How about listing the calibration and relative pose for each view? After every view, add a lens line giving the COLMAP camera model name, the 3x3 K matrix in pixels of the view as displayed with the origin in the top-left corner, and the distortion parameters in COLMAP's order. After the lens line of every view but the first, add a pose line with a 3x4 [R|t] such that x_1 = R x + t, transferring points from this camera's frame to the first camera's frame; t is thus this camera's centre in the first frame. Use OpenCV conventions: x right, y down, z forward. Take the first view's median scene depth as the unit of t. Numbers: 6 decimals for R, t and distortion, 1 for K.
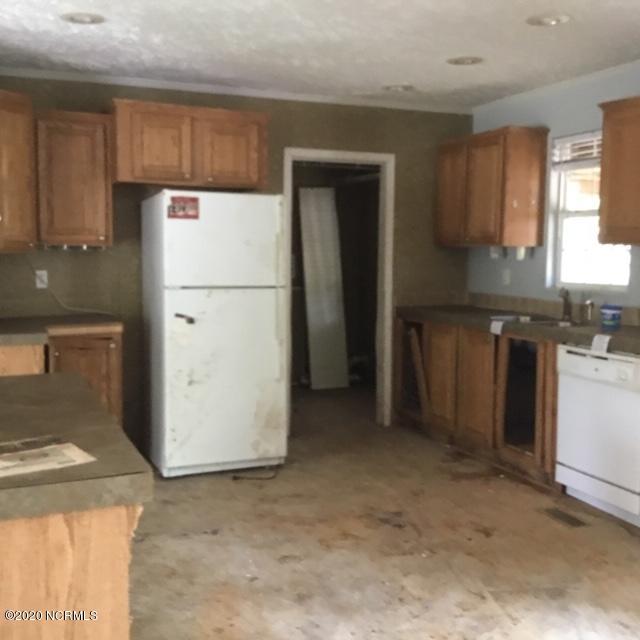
lens RADIAL K [[764.5, 0, 320.0], [0, 764.5, 320.0], [0, 0, 1]] dist [0.171003, -0.340095]
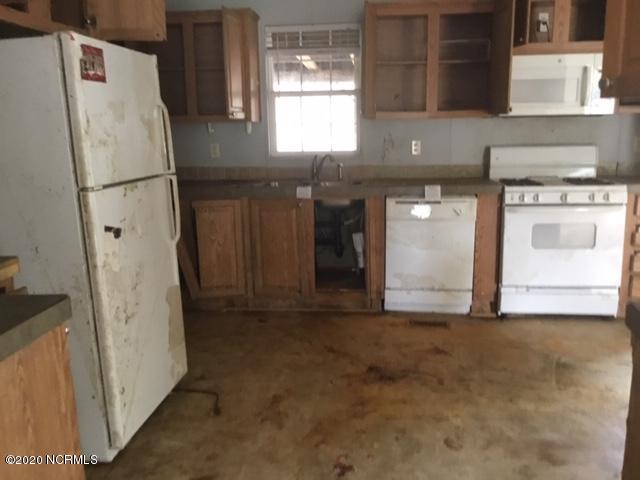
lens RADIAL K [[573.3, 0, 320.0], [0, 573.3, 240.0], [0, 0, 1]] dist [0.082161, -0.146212]
pose [[0.481487, -0.187834, 0.856089, -0.534052], [0.097255, 0.982183, 0.160802, -0.059948], [-0.871041, 0.005834, 0.491176, 0.597245]]
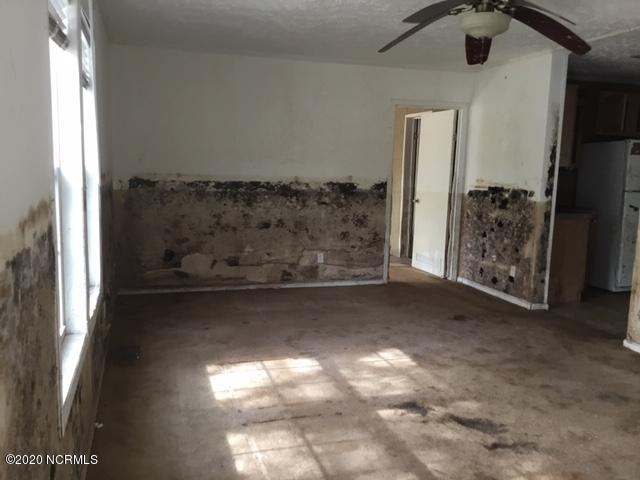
lens RADIAL K [[573.3, 0, 320.0], [0, 573.3, 240.0], [0, 0, 1]] dist [0.082161, -0.146212]
pose [[0.994994, 0.032266, -0.094582, -0.811322], [-0.027744, 0.998426, 0.048741, 0.028740], [0.096005, -0.045873, 0.994323, -0.490053]]
